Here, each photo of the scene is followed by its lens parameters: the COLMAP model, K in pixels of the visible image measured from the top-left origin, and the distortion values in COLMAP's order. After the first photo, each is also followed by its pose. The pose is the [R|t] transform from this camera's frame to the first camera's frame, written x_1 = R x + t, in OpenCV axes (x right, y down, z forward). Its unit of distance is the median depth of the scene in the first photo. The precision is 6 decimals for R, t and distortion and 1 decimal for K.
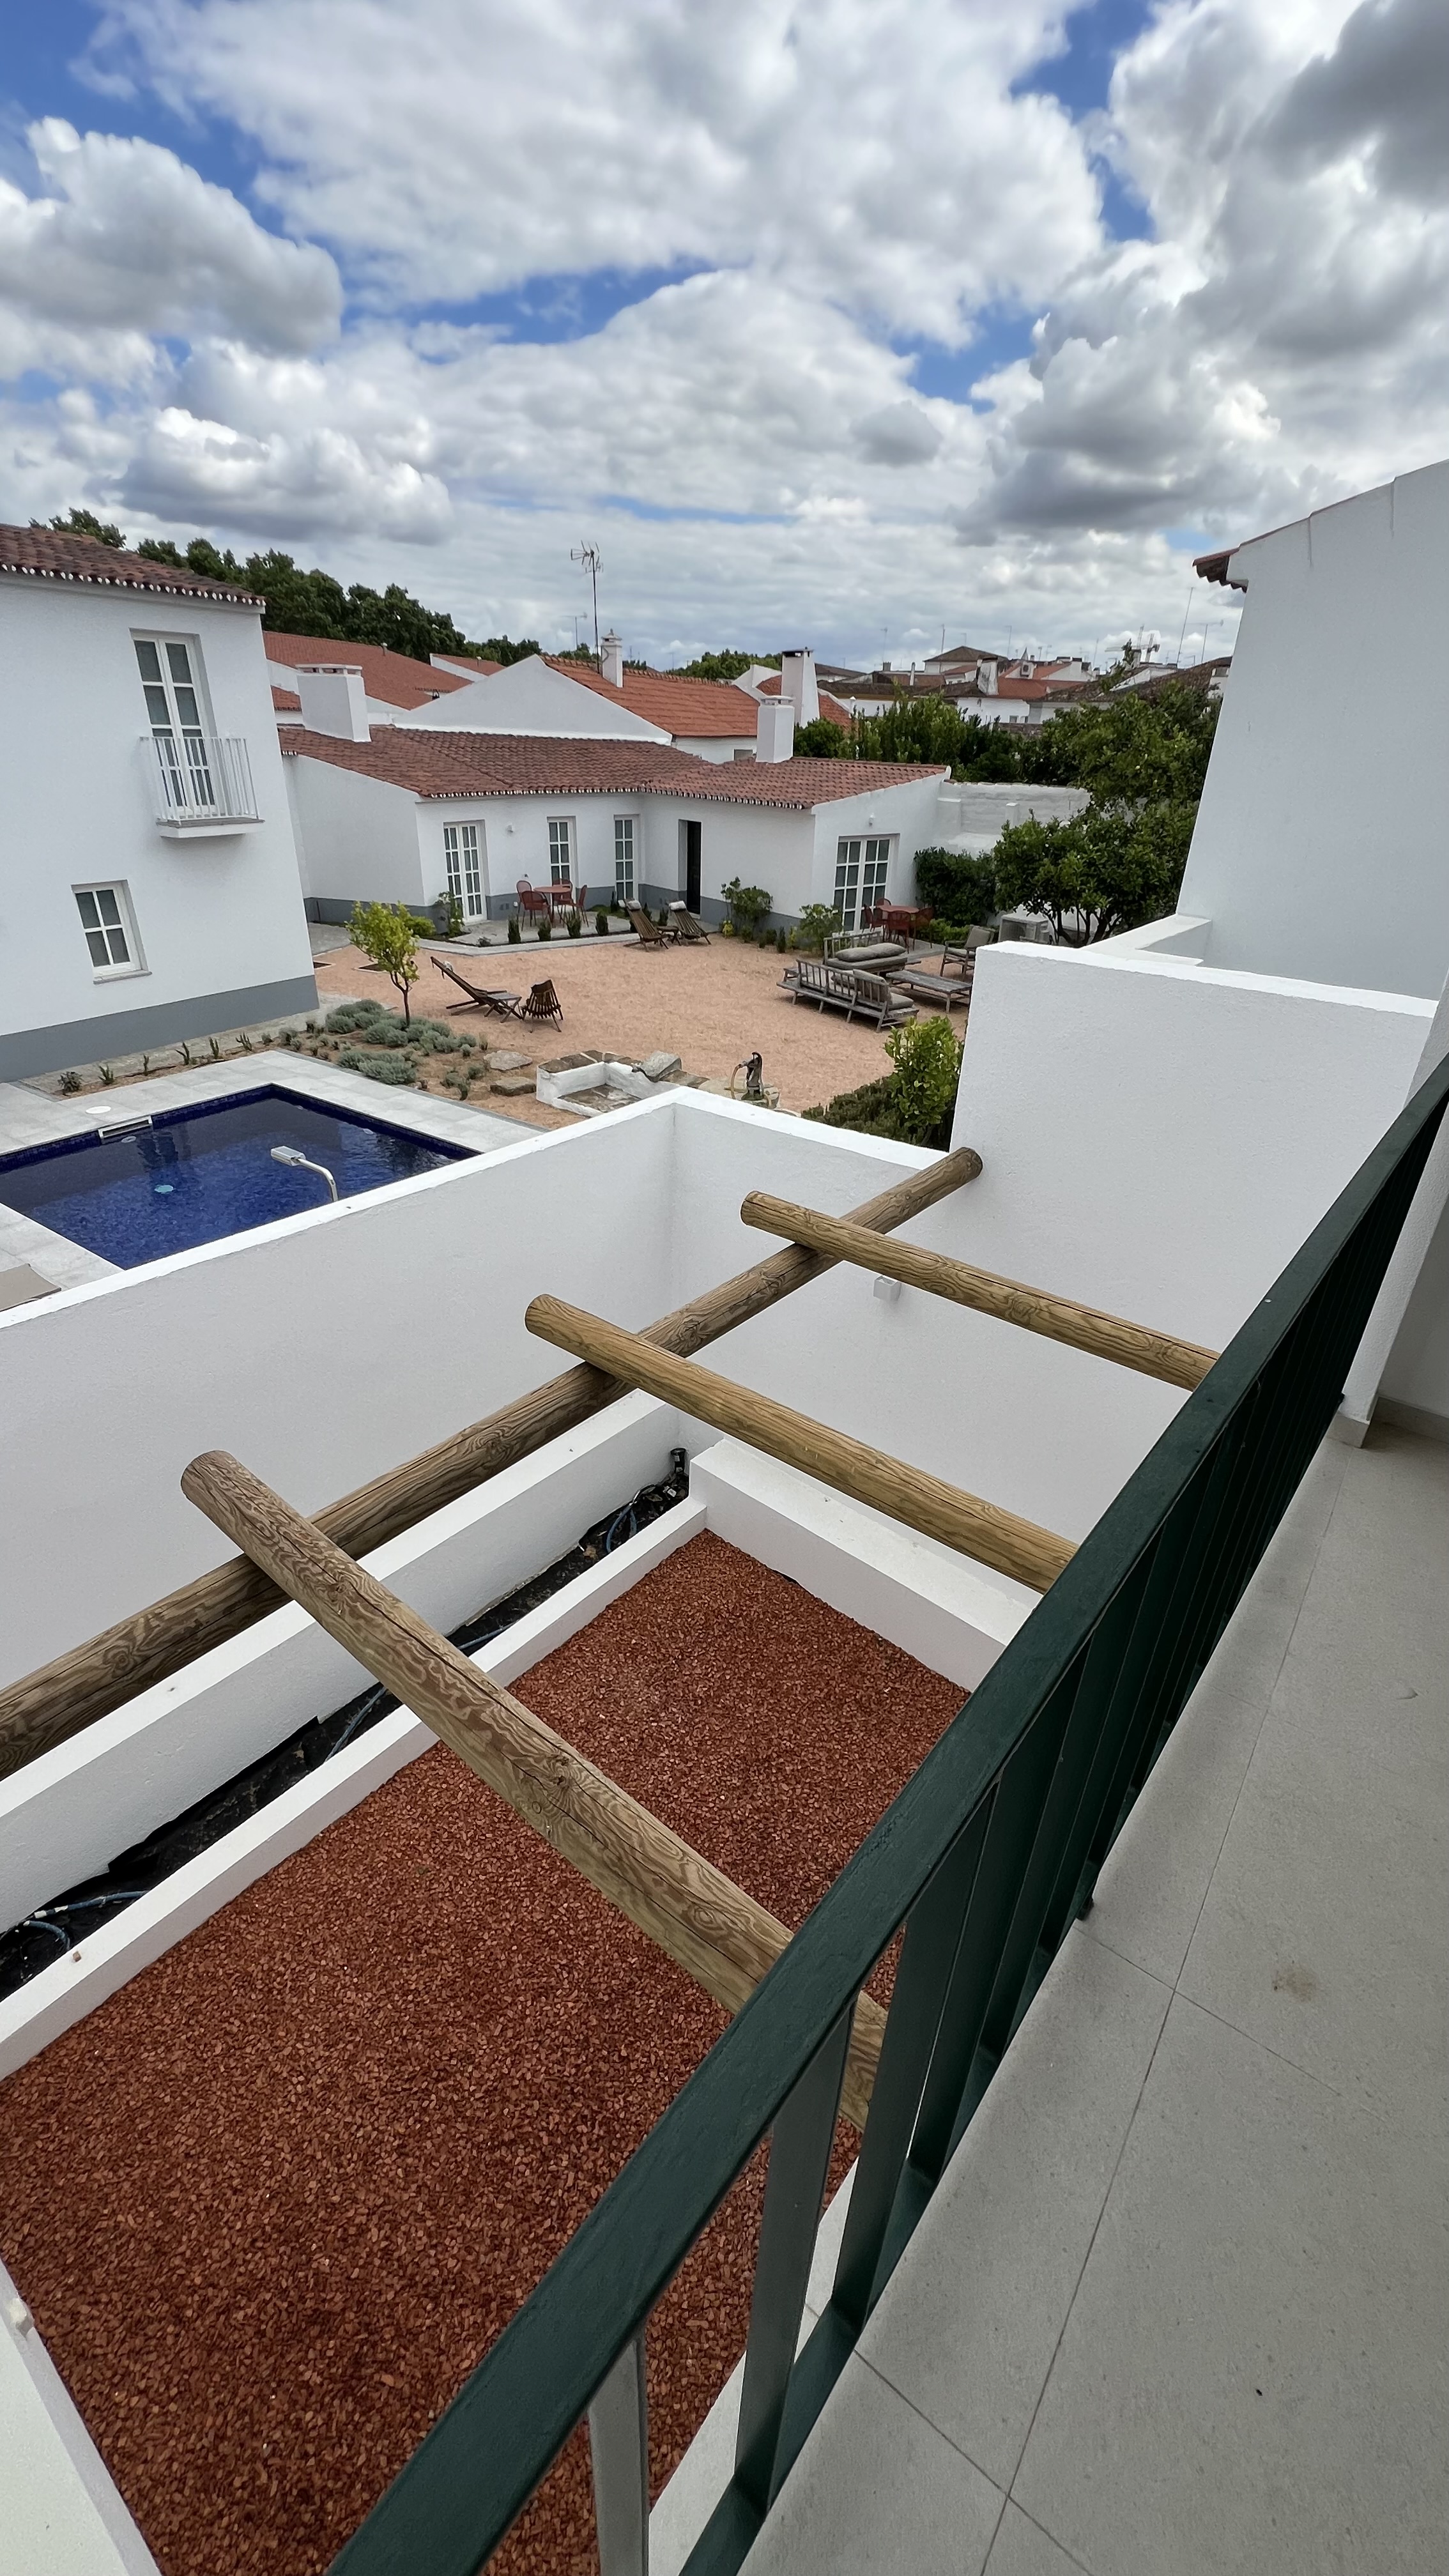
lens RADIAL K [[1034.9, 0, 713.6], [0, 1034.9, 1284.9], [0, 0, 1]] dist [0.000046, 0.000197]
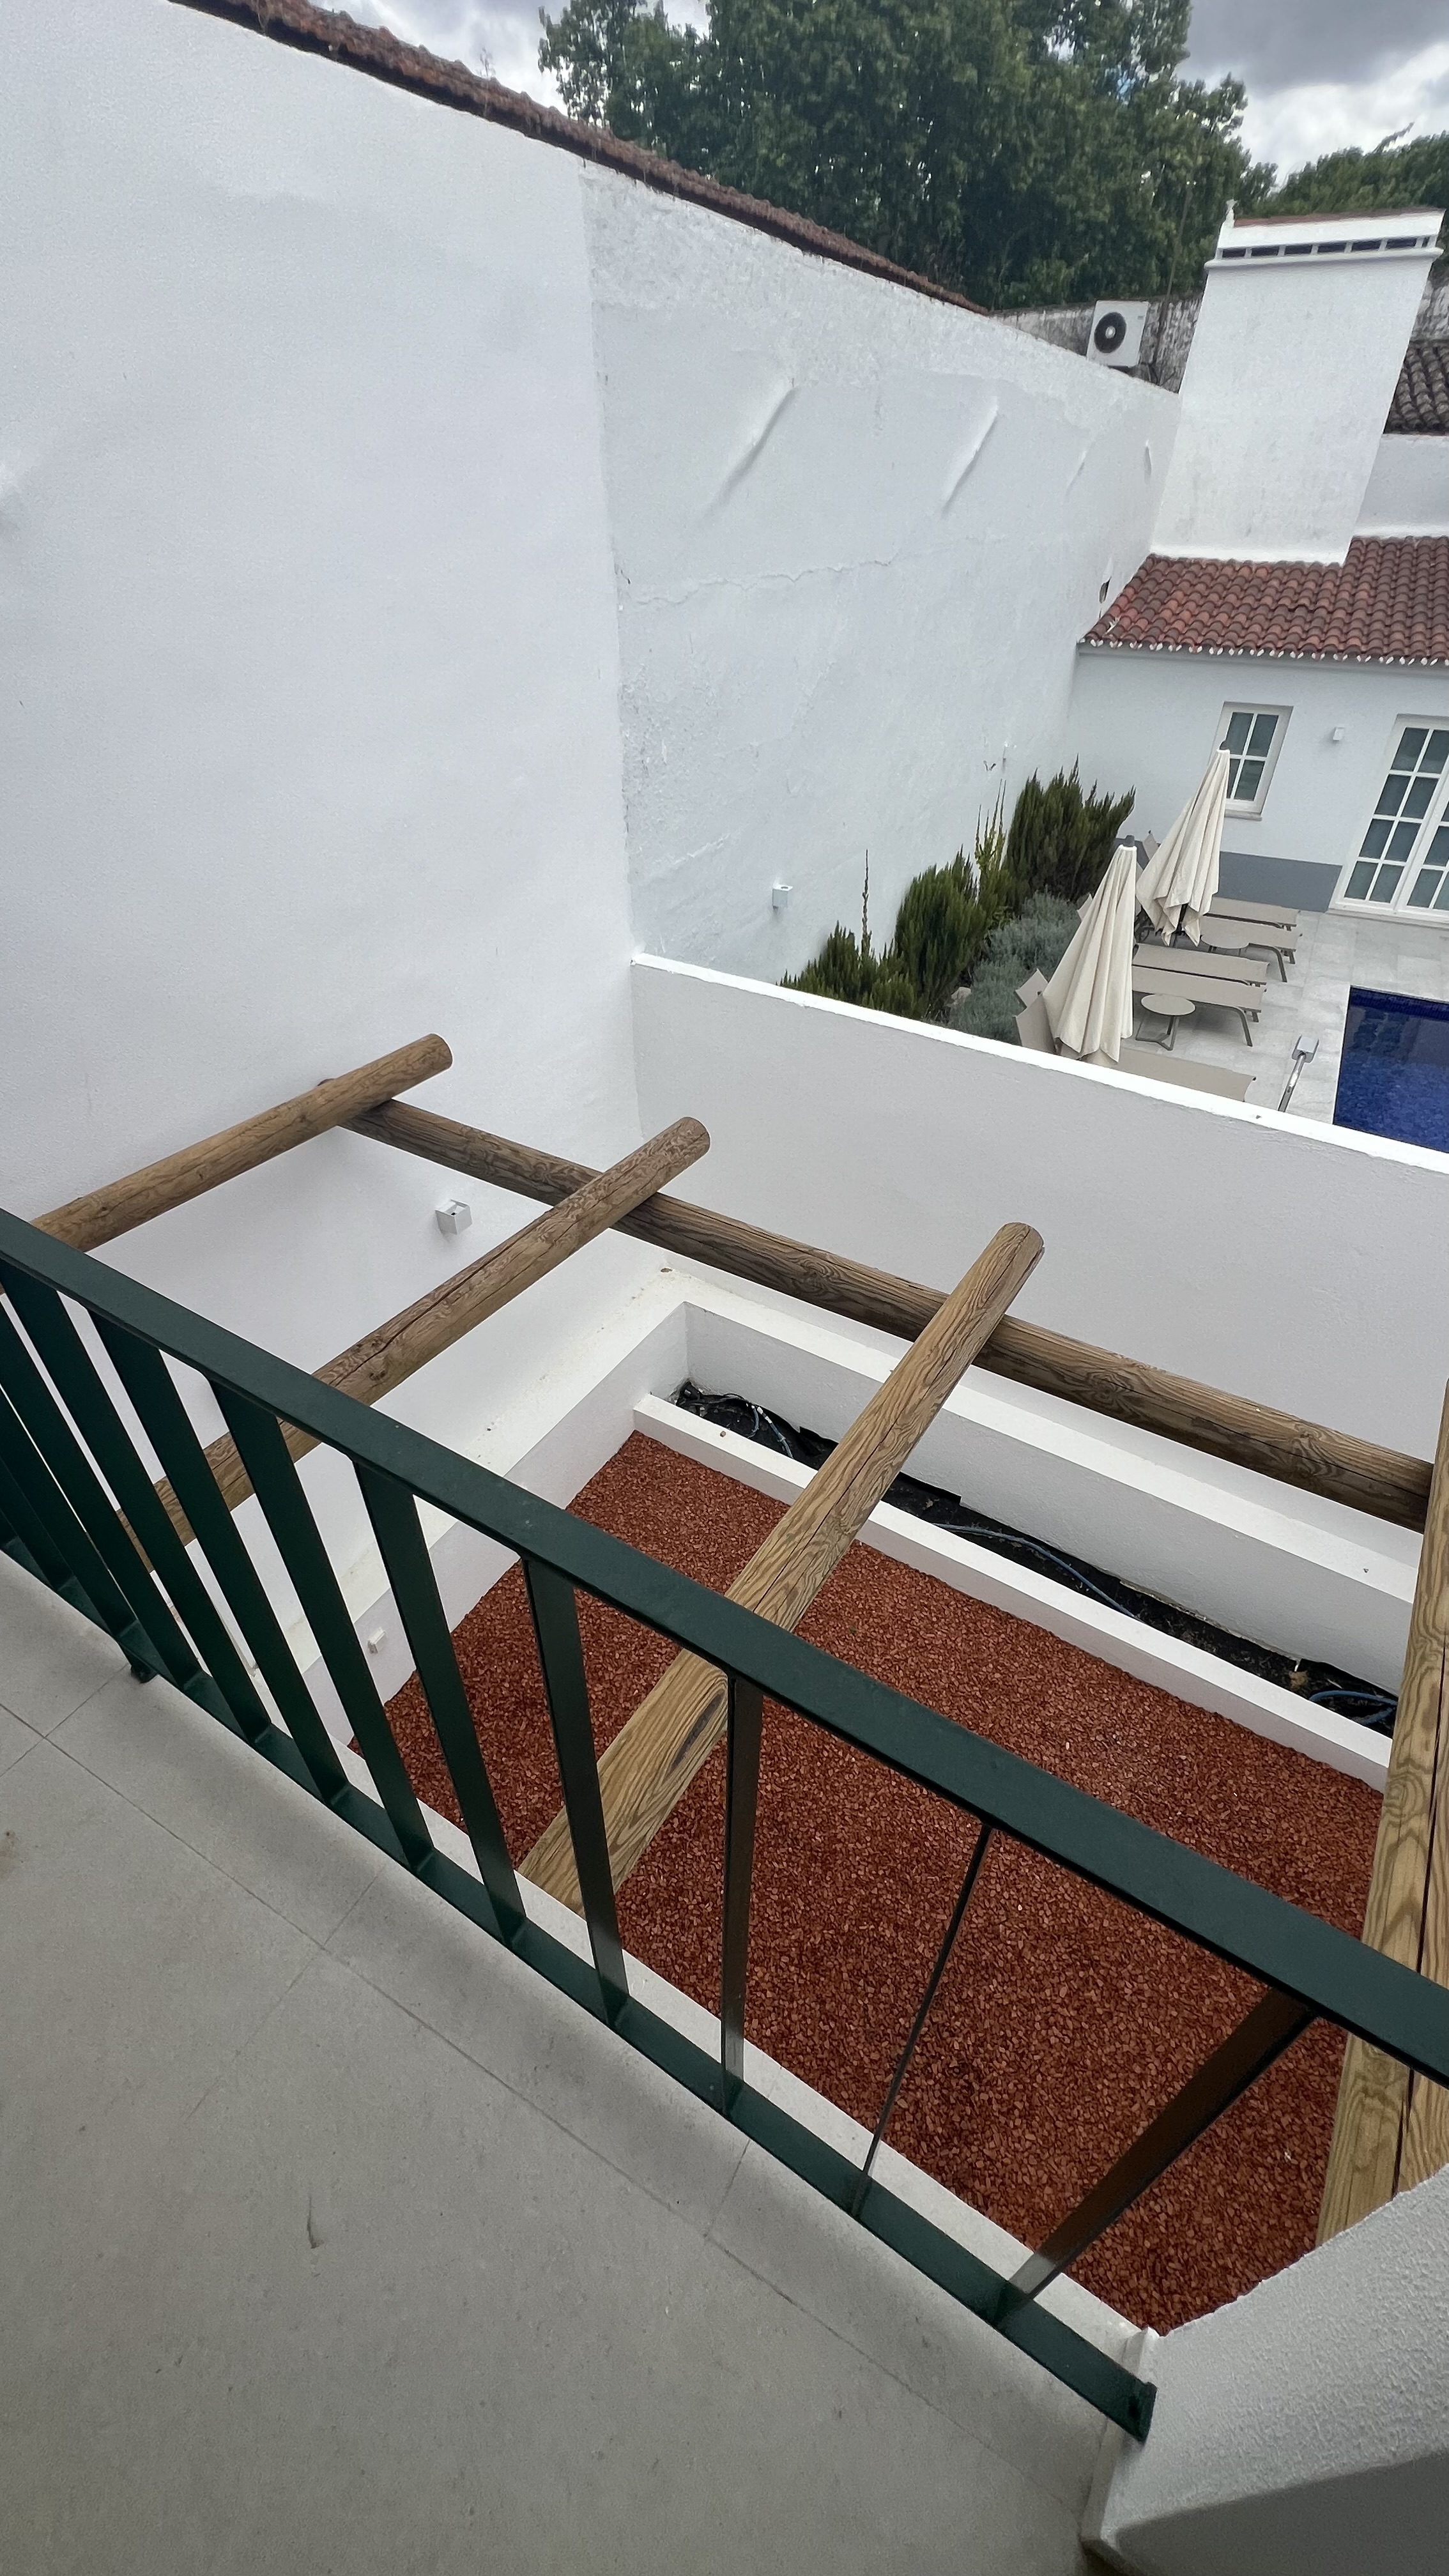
lens RADIAL K [[1034.9, 0, 713.6], [0, 1034.9, 1284.9], [0, 0, 1]] dist [0.000046, 0.000197]
pose [[0.135021, 0.598513, -0.789653, 0.429950], [-0.472092, 0.739537, 0.479806, -0.205572], [0.871148, 0.308005, 0.382406, 0.403105]]
